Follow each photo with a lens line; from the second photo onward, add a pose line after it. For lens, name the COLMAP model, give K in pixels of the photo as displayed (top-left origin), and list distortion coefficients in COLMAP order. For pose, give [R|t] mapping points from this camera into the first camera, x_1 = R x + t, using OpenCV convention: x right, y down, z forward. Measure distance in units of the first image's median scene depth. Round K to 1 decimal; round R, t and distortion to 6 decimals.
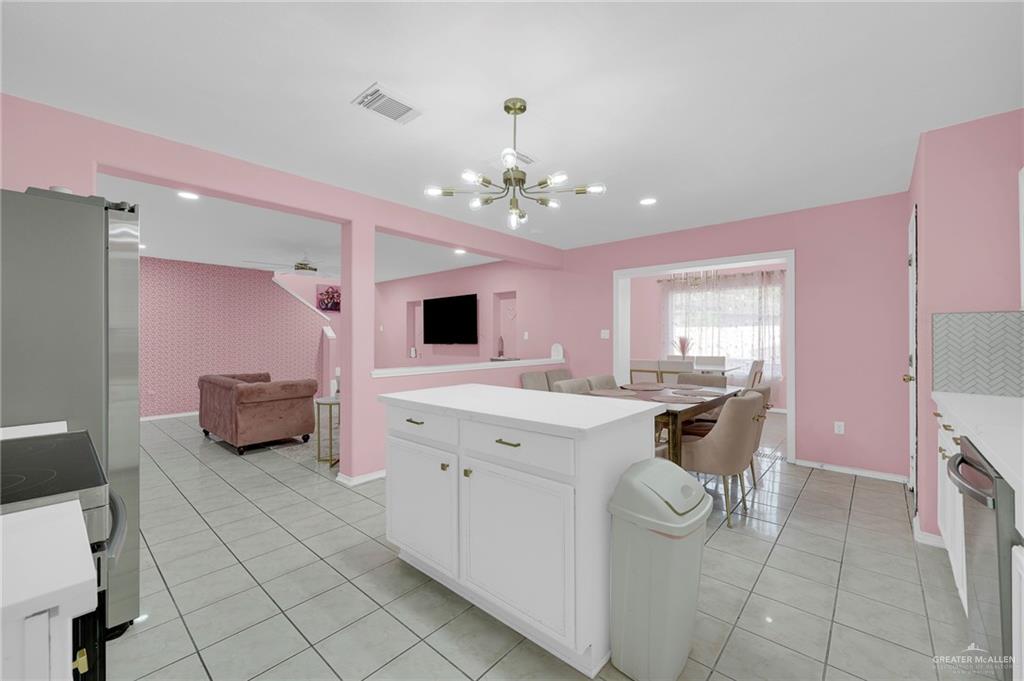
lens RADIAL K [[412.6, 0, 513.4], [0, 412.6, 339.1], [0, 0, 1]] dist [-0.002062, -0.000024]
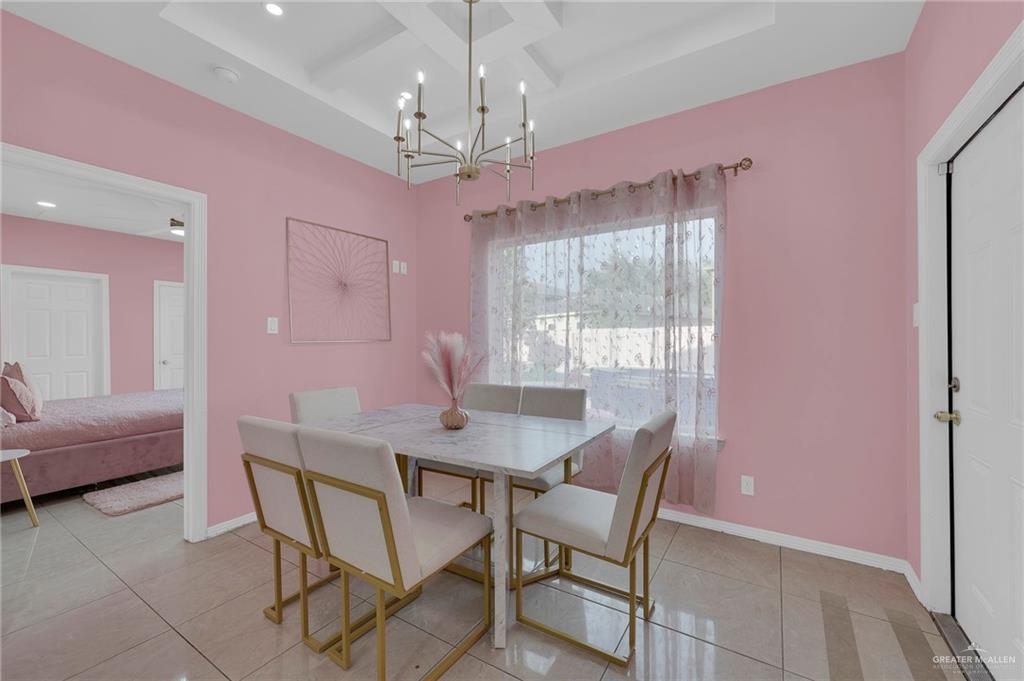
lens RADIAL K [[412.6, 0, 510.4], [0, 412.6, 340.6], [0, 0, 1]] dist [-0.002062, -0.000024]
pose [[0.986965, 0.003141, 0.160906, 0.385349], [-0.002660, 0.999991, -0.003208, -0.002375], [-0.160915, 0.002738, 0.986965, 0.634653]]
